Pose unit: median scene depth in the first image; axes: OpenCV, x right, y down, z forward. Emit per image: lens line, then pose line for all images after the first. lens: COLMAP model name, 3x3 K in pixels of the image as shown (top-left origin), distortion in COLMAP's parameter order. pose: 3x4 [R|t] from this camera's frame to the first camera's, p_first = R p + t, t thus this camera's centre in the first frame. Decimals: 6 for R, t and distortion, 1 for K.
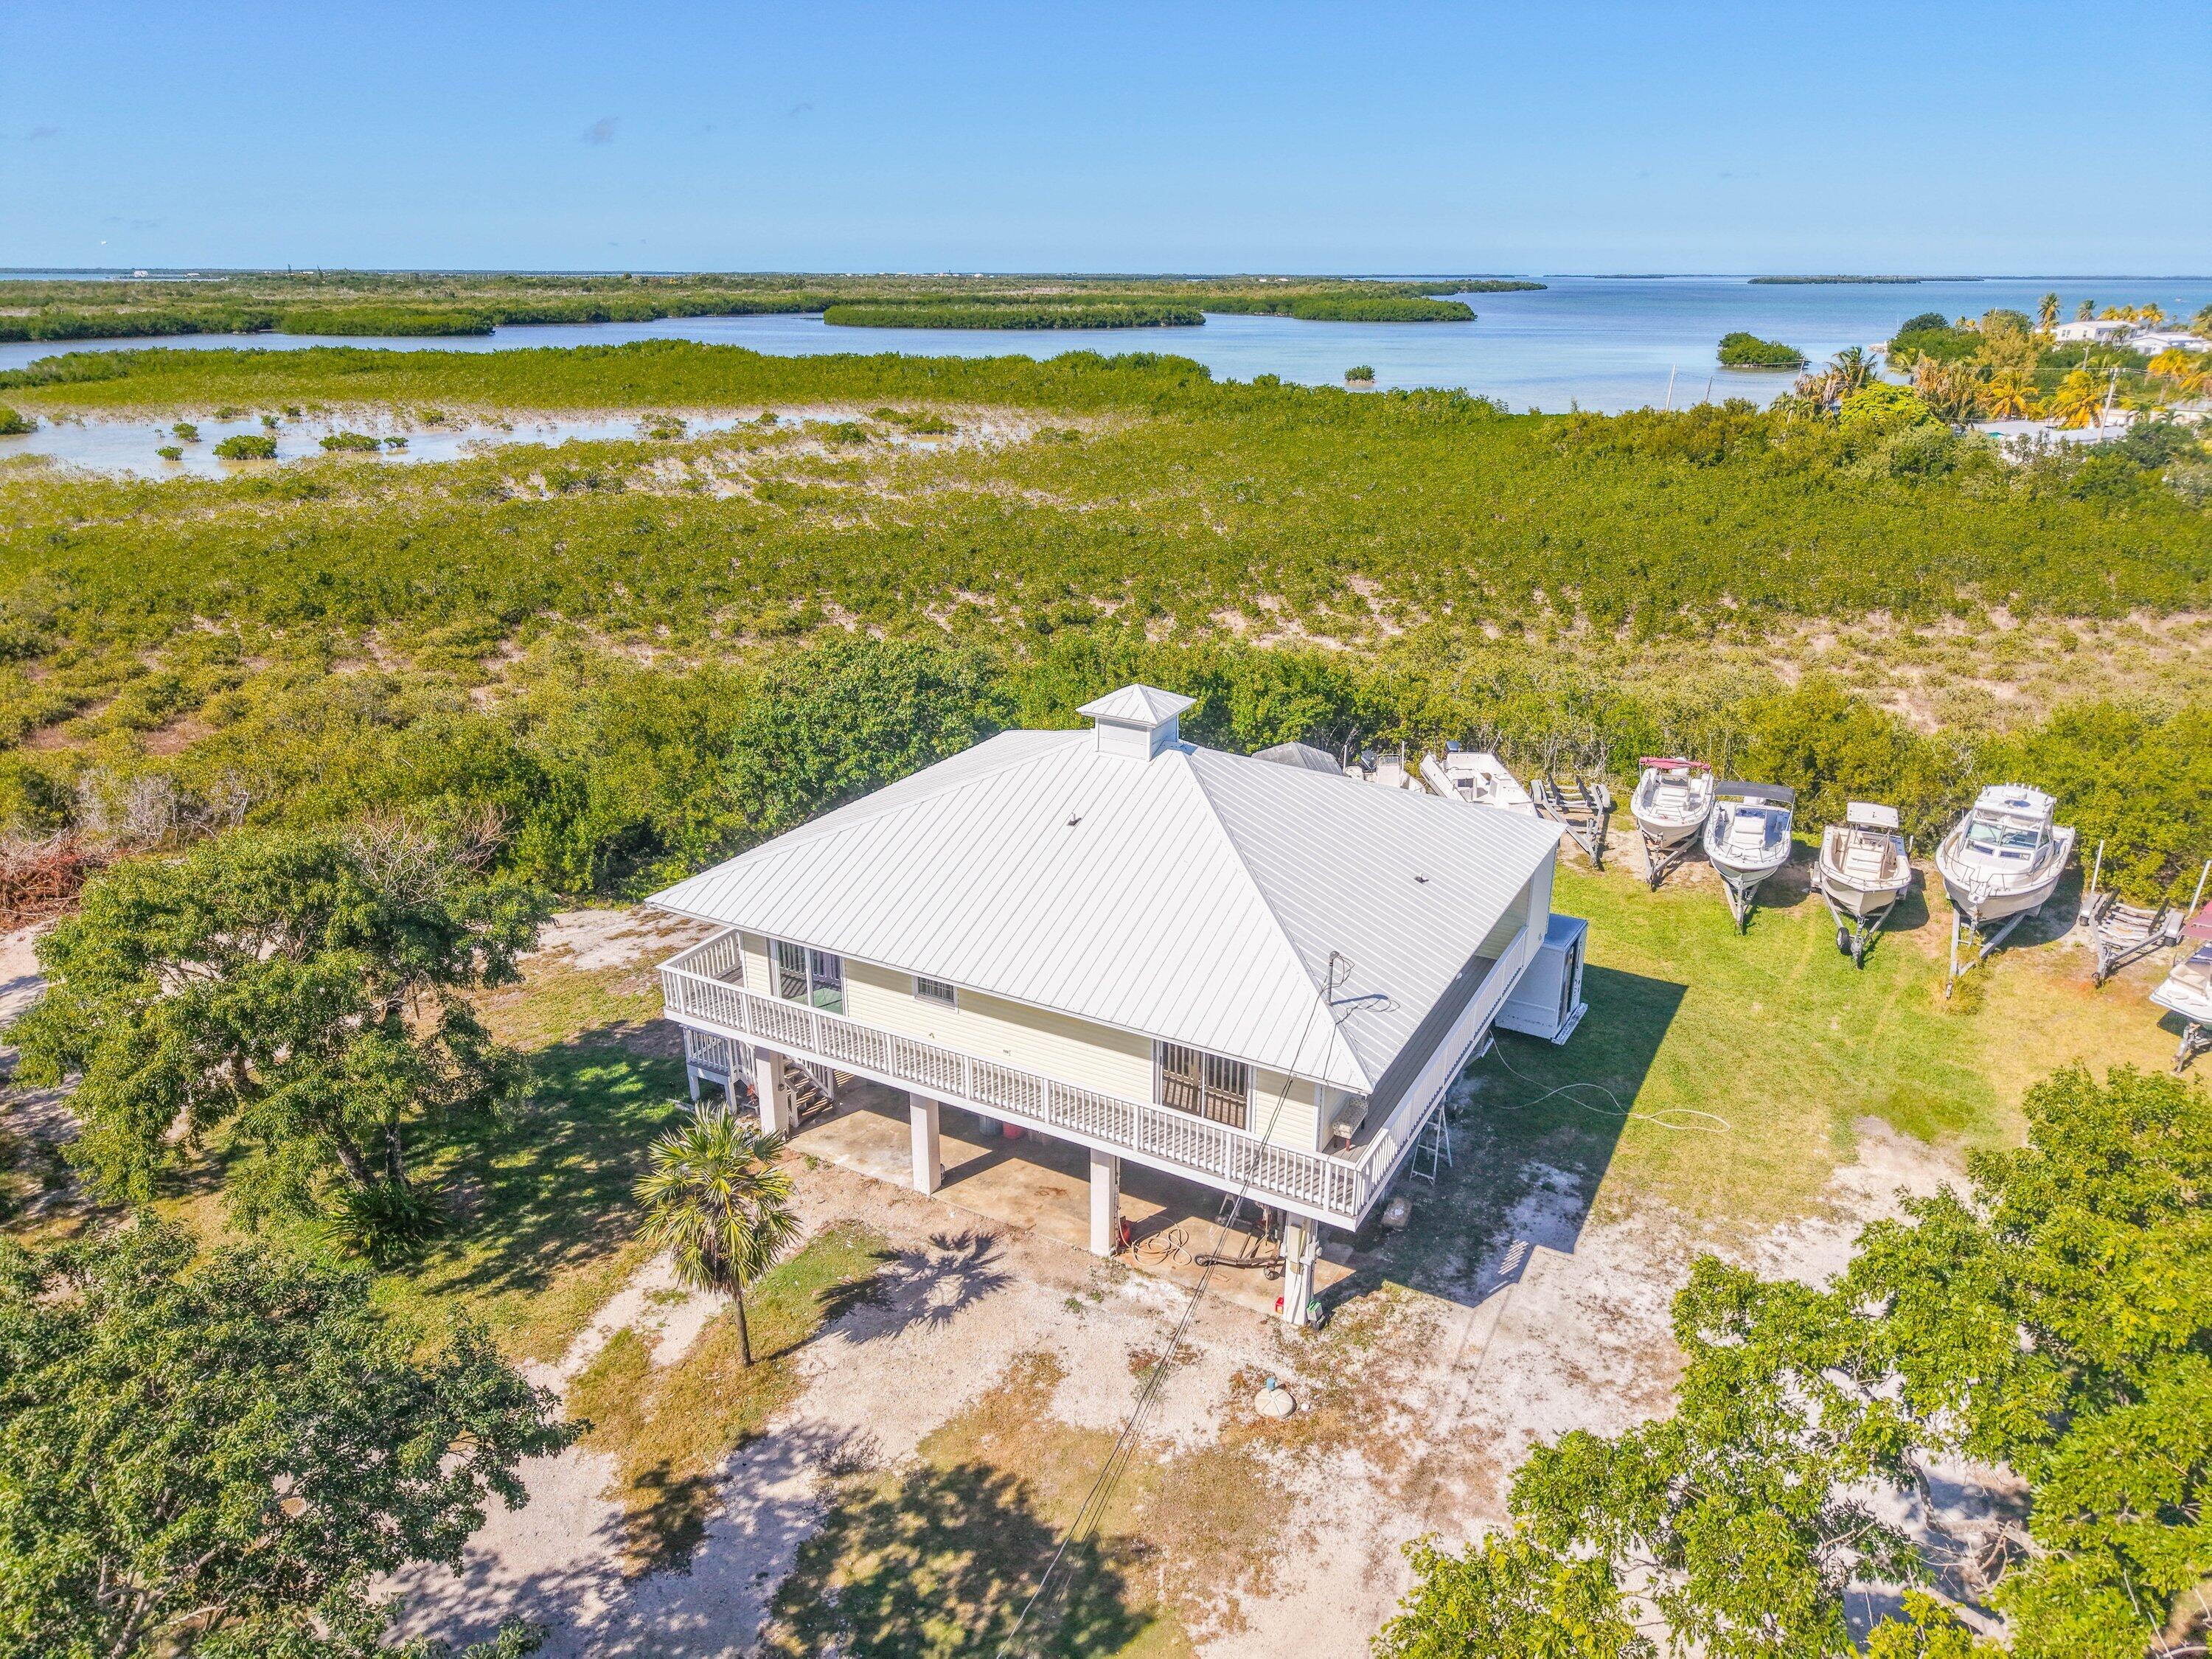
lens RADIAL K [[1482.9, 0, 1107.7], [0, 1482.9, 835.6], [0, 0, 1]] dist [0.007469, -0.005155]
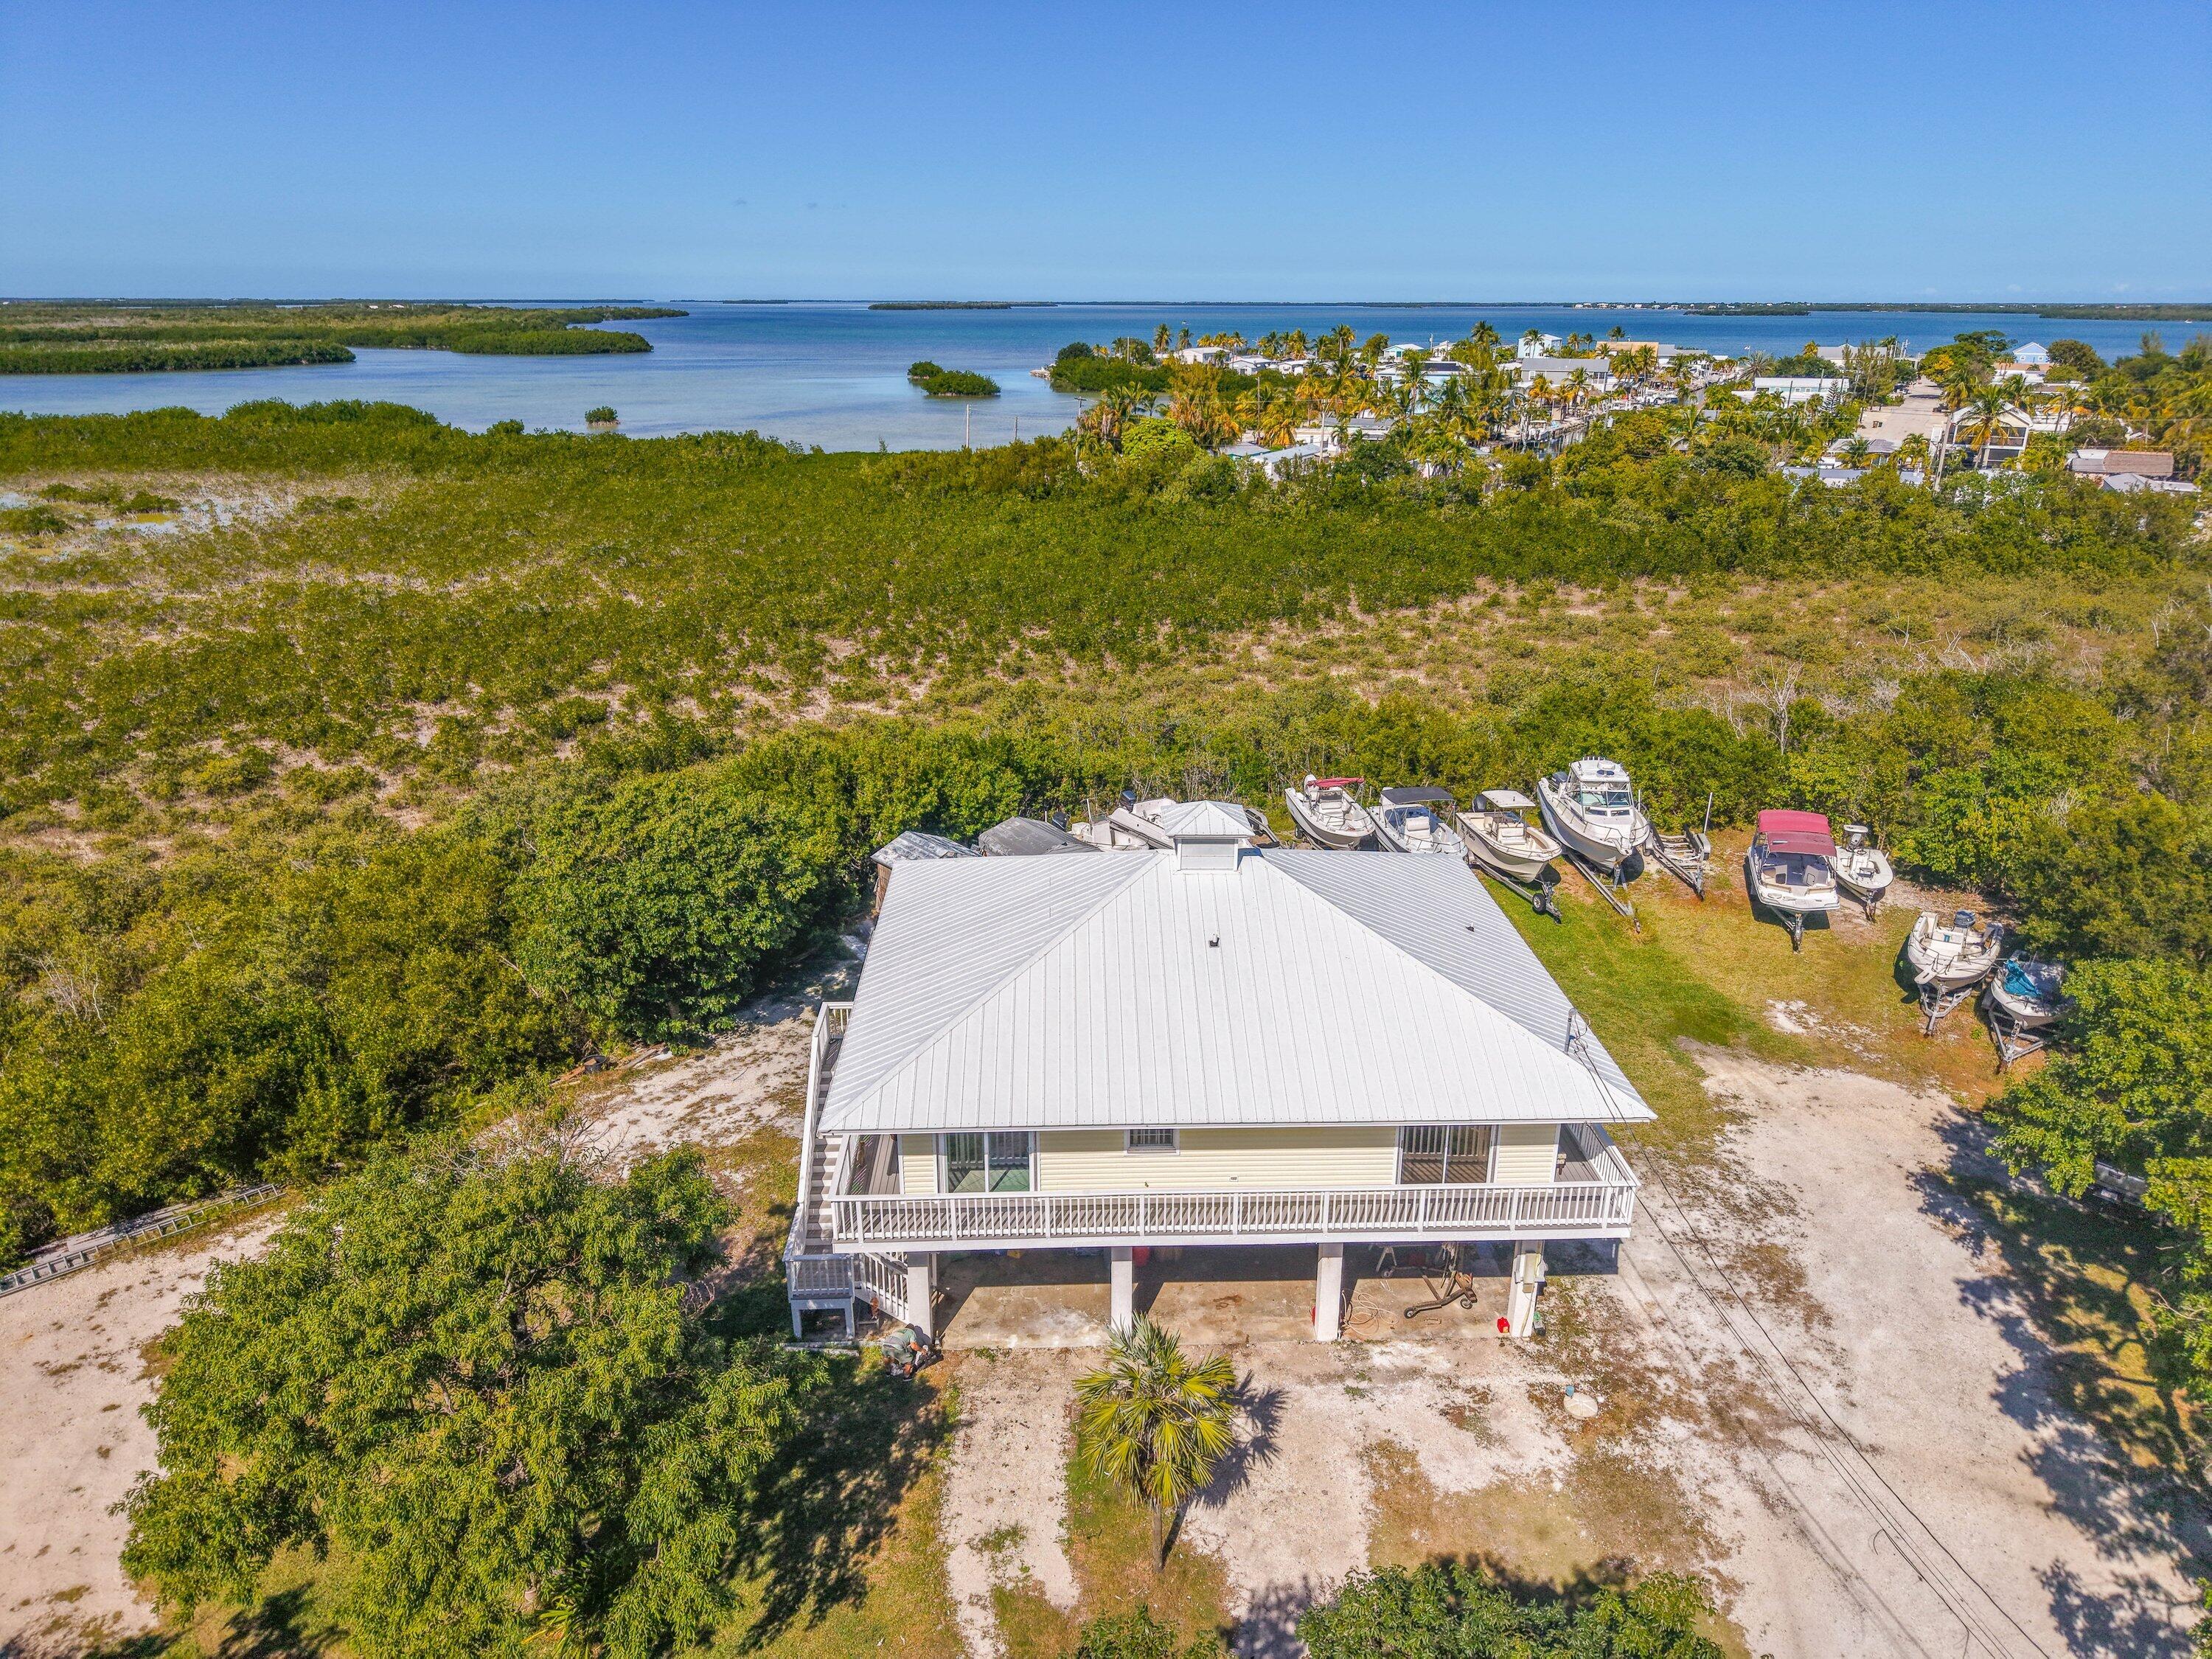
lens RADIAL K [[1482.9, 0, 1107.7], [0, 1482.9, 835.6], [0, 0, 1]] dist [0.007469, -0.005155]
pose [[0.856870, -0.175756, 0.484648, -0.237083], [0.182824, 0.982588, 0.033094, -0.054136], [-0.482026, 0.060249, 0.874083, 0.051446]]
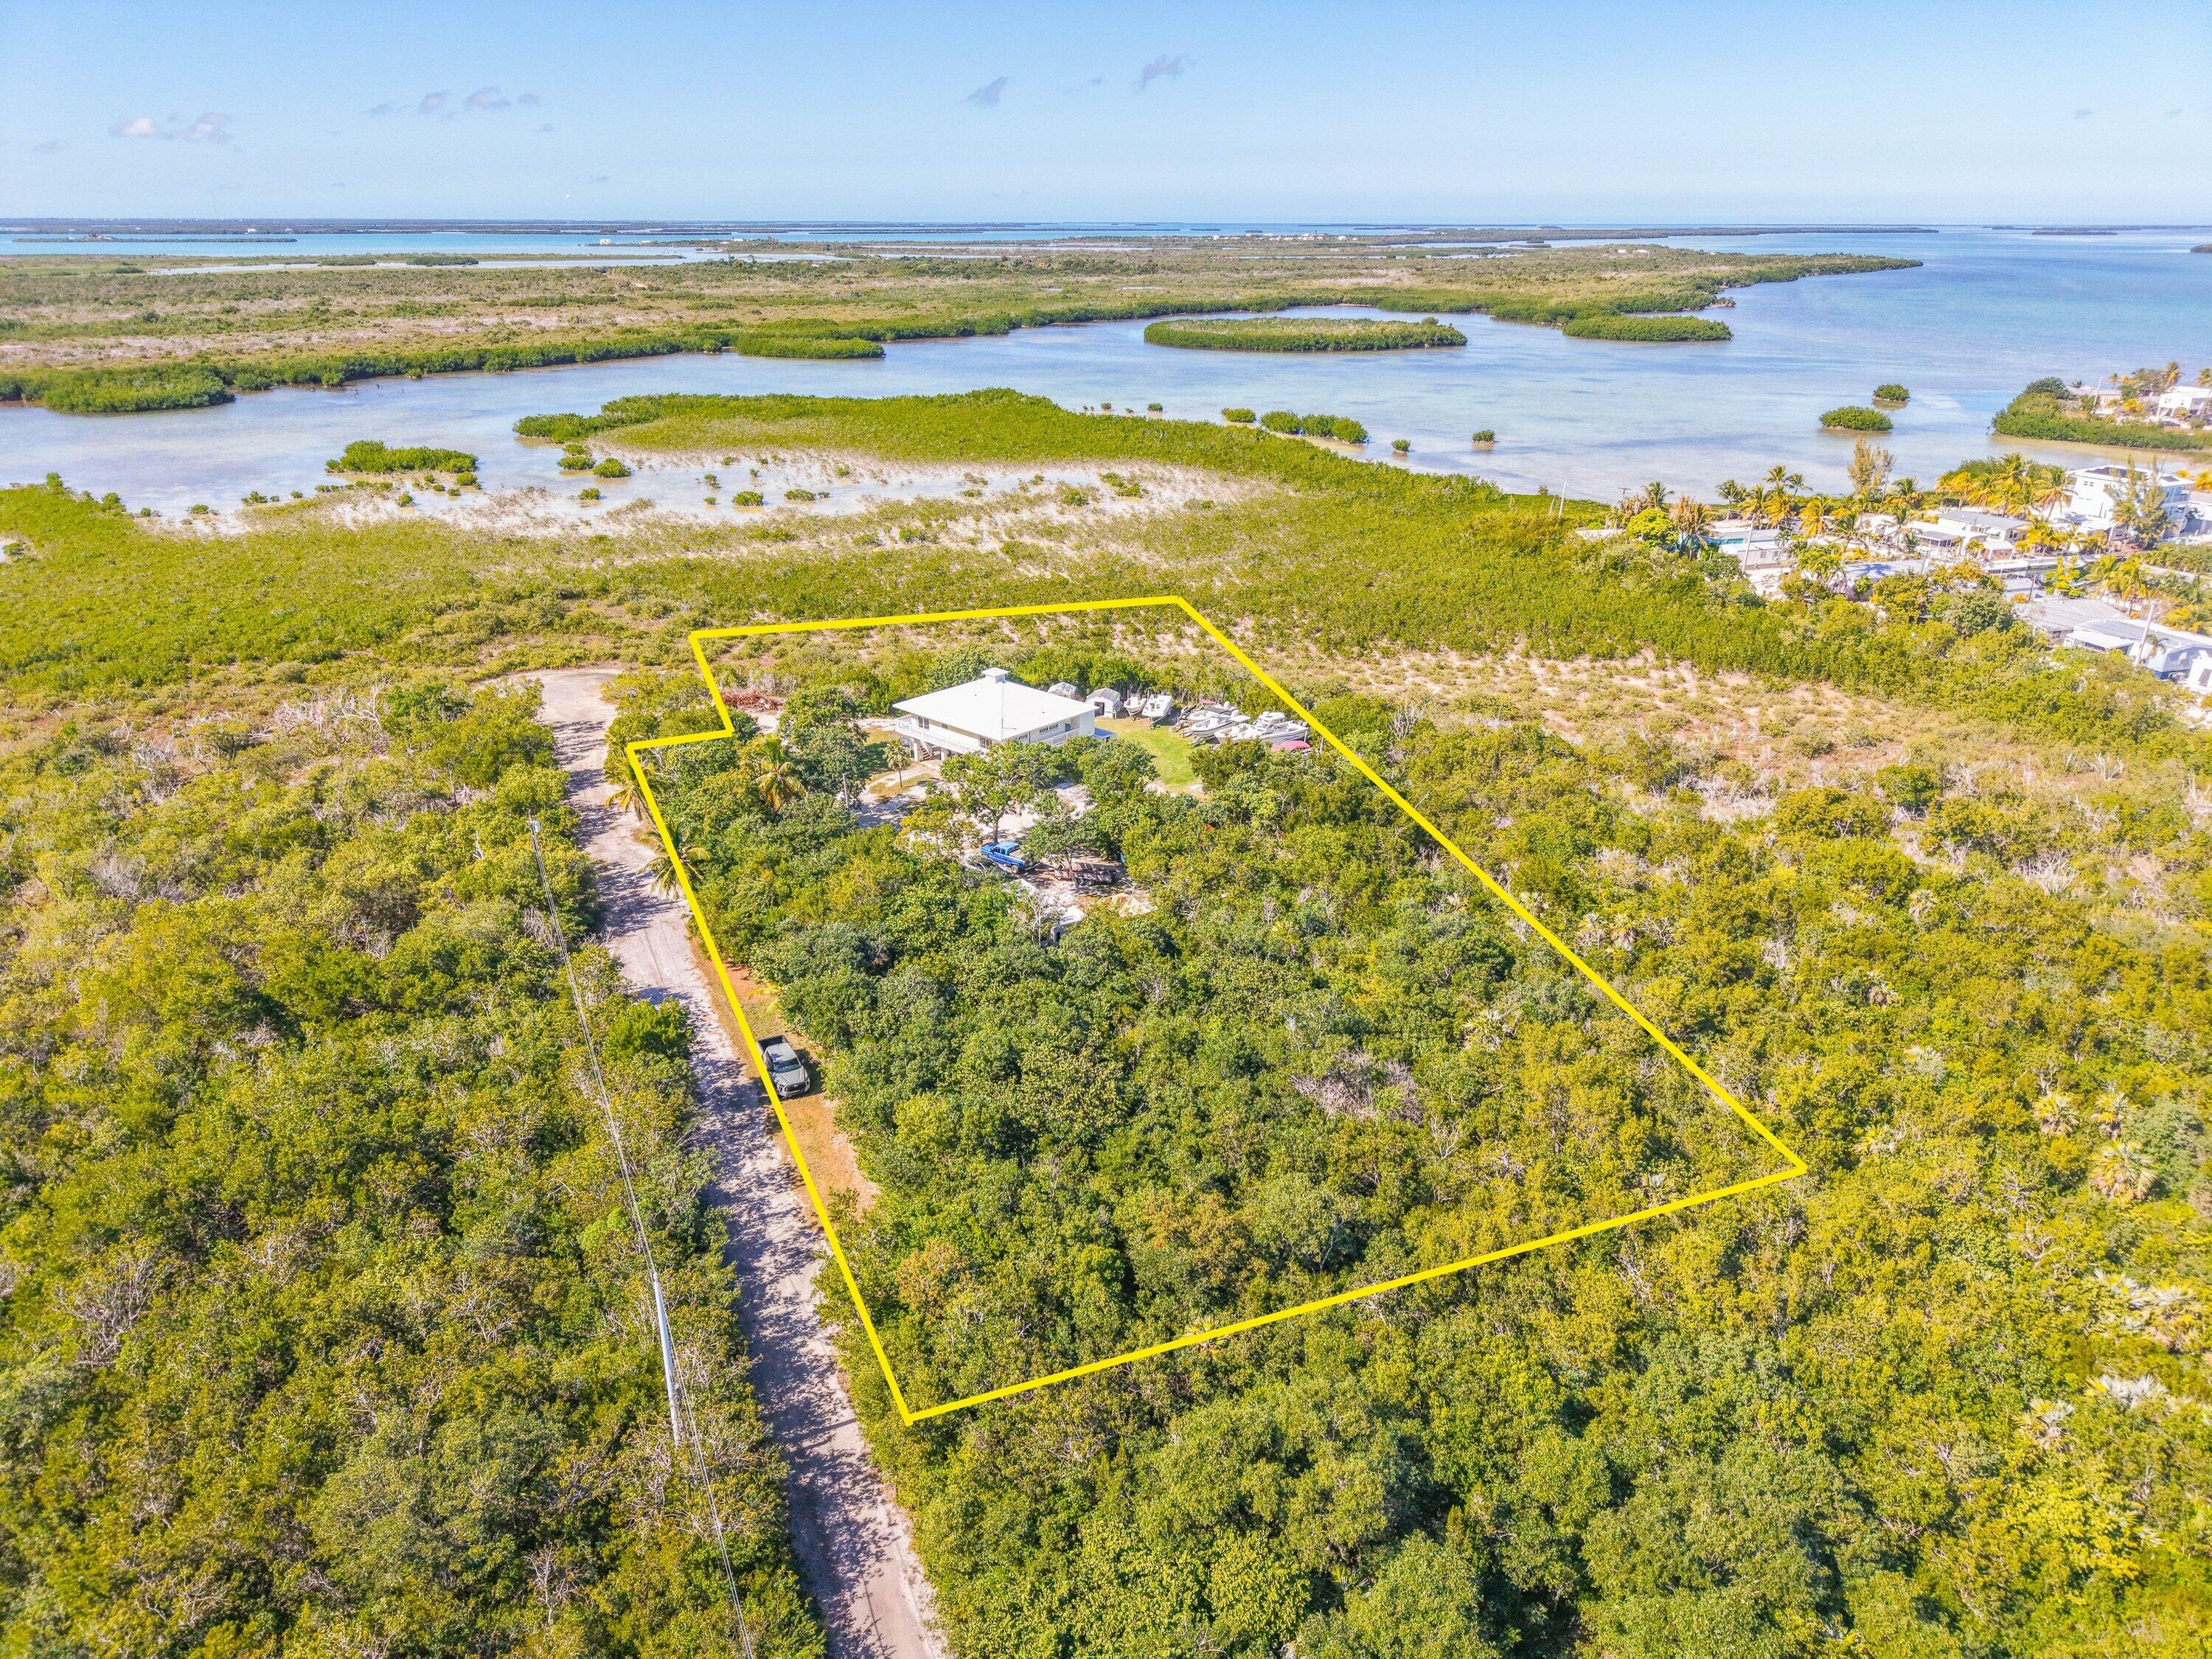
lens RADIAL K [[1498.3, 0, 1112.8], [0, 1498.3, 823.4], [0, 0, 1]] dist [0.029314, -0.032025]
pose [[0.972662, 0.087330, -0.215179, 0.626873], [-0.082637, 0.996106, 0.030724, 0.091956], [0.217024, -0.012102, 0.976091, -1.544488]]
